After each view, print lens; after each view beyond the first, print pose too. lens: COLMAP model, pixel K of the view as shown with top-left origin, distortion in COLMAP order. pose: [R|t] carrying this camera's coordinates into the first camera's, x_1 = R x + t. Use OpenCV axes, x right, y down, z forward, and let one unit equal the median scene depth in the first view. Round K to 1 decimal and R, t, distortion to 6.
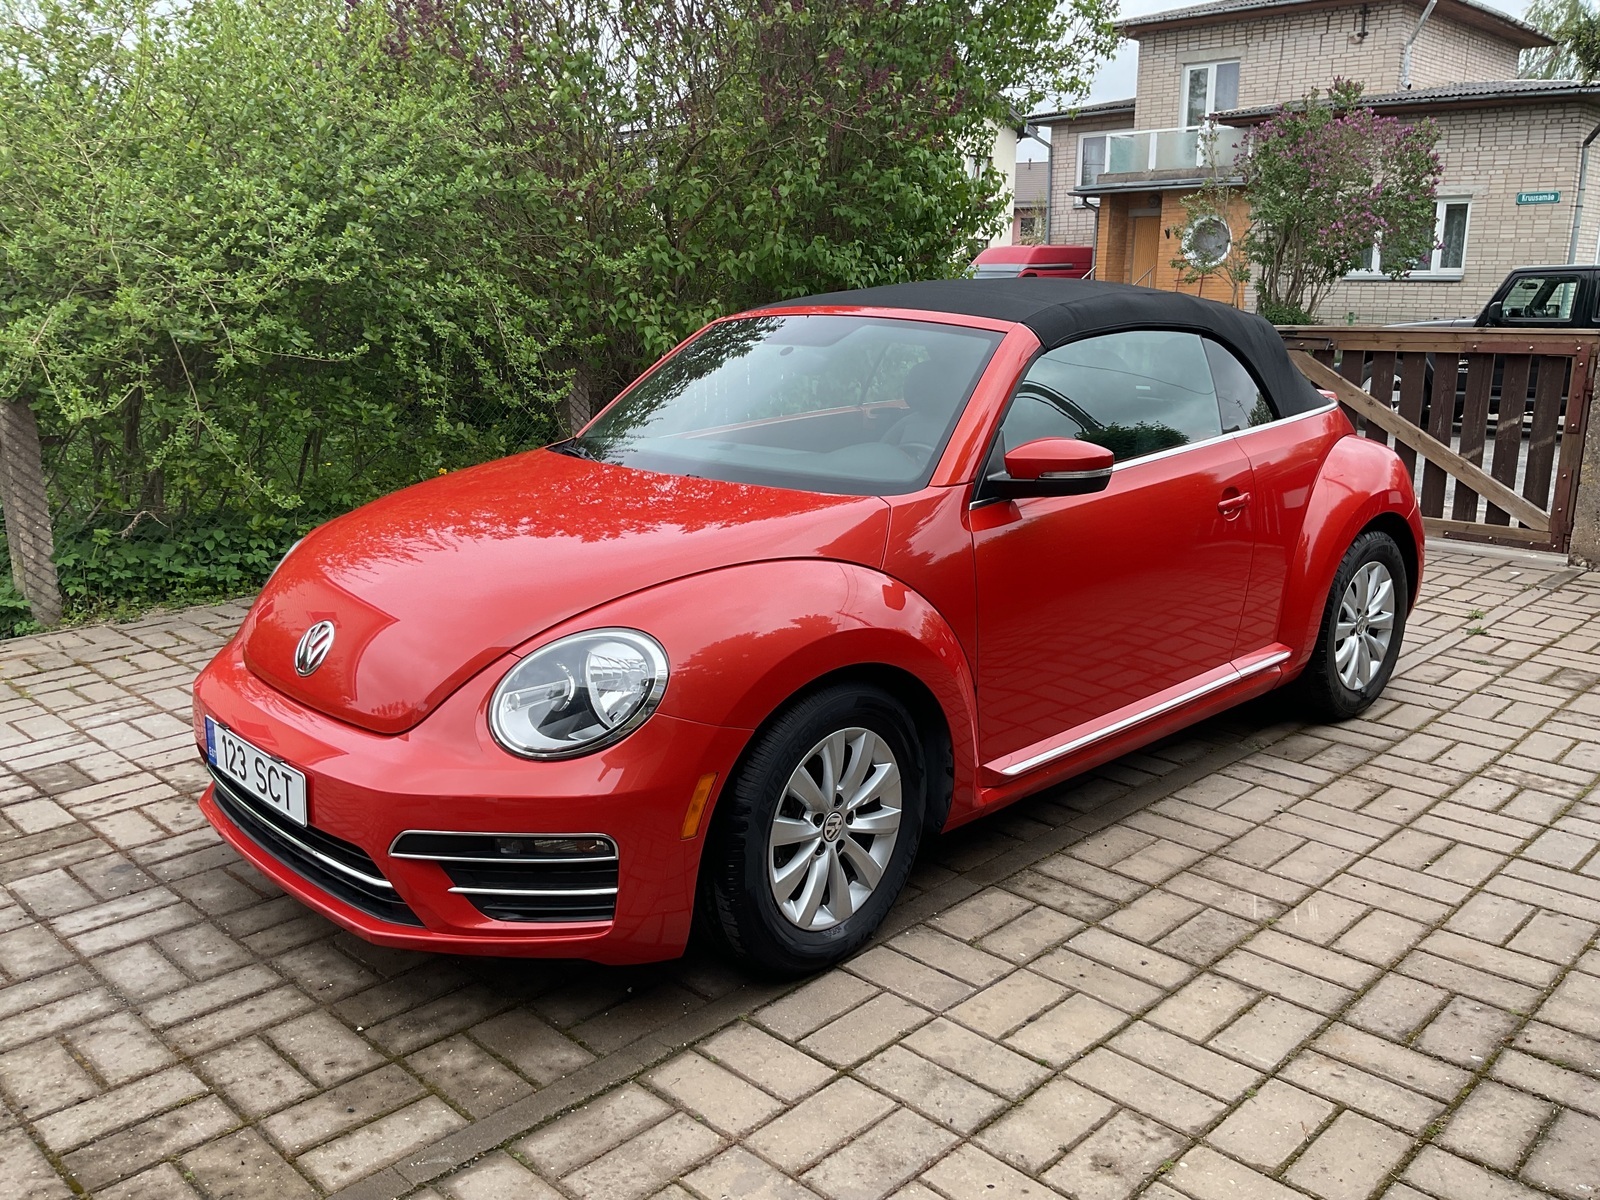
lens RADIAL K [[1333.0, 0, 799.2], [0, 1333.0, 601.8], [0, 0, 1]] dist [0.025173, -0.054158]
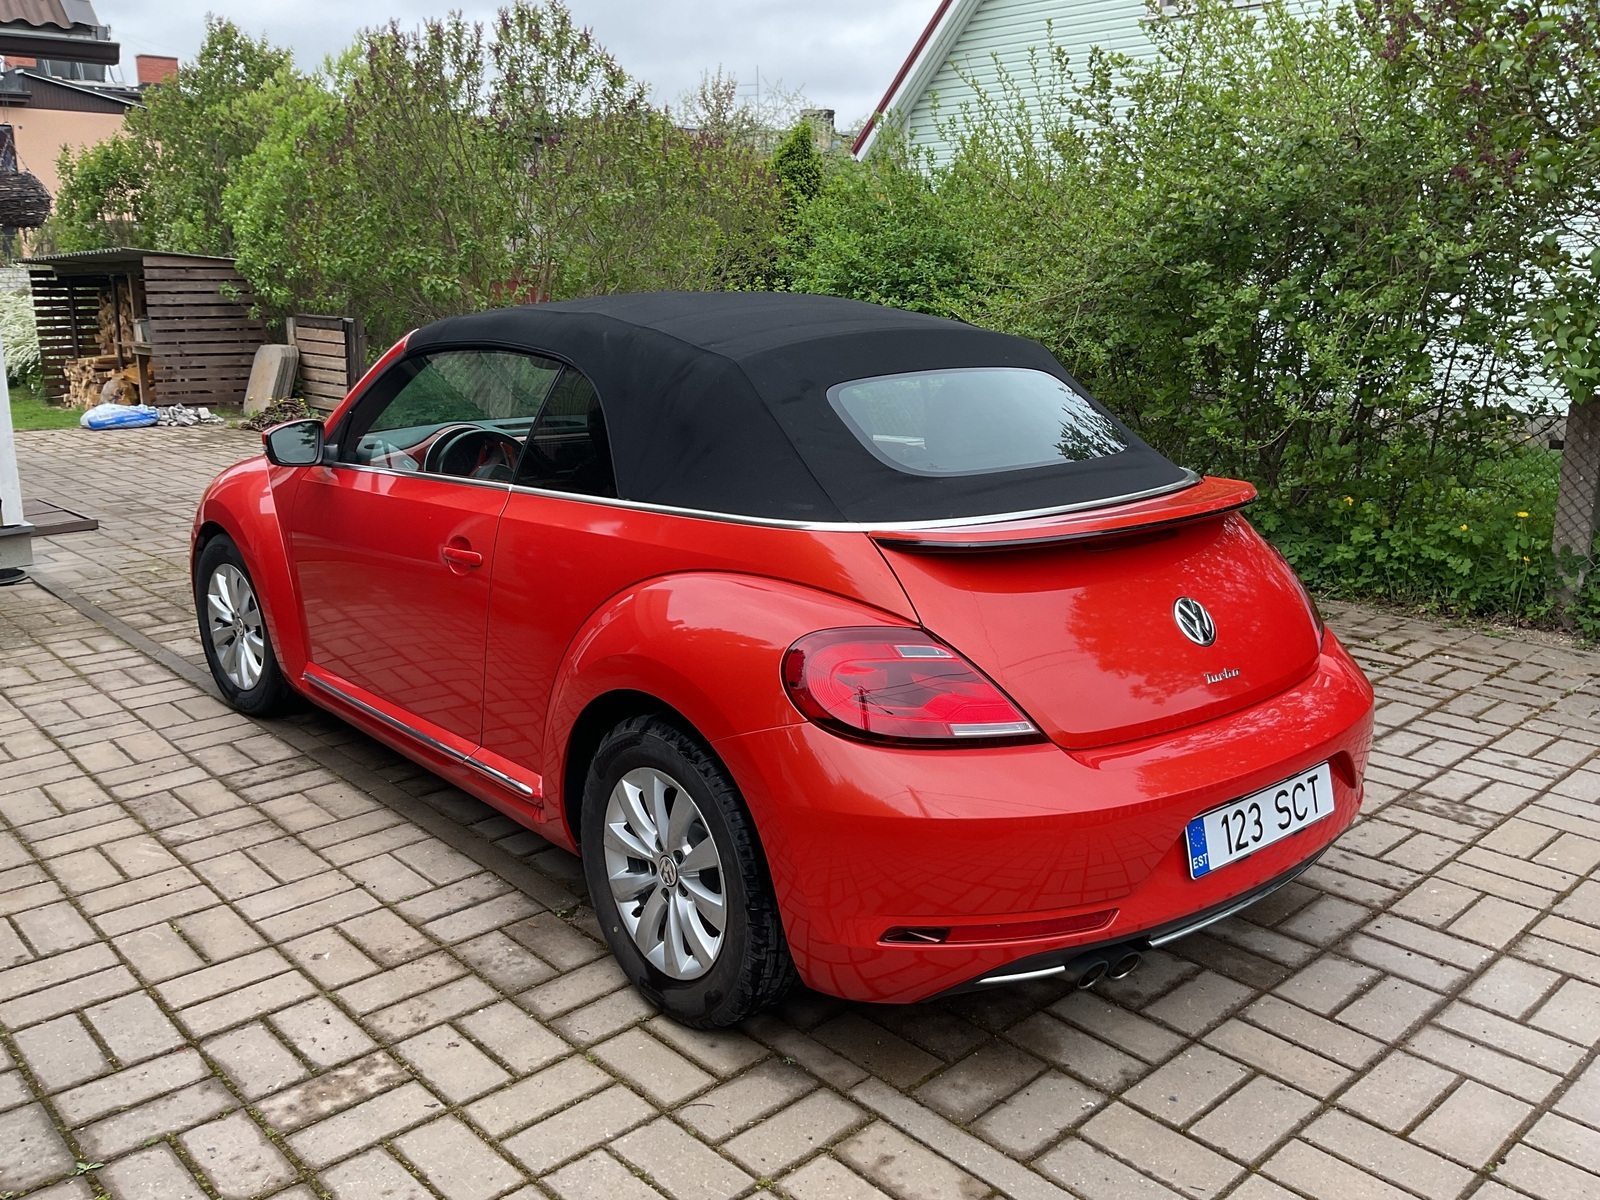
lens RADIAL K [[1333.0, 0, 803.8], [0, 1333.0, 599.7], [0, 0, 1]] dist [0.025173, -0.054158]
pose [[-0.052494, 0.228834, -0.972049, 1.271535], [-0.236222, 0.942921, 0.234734, -0.331772], [0.970280, 0.241941, 0.004558, 1.337543]]
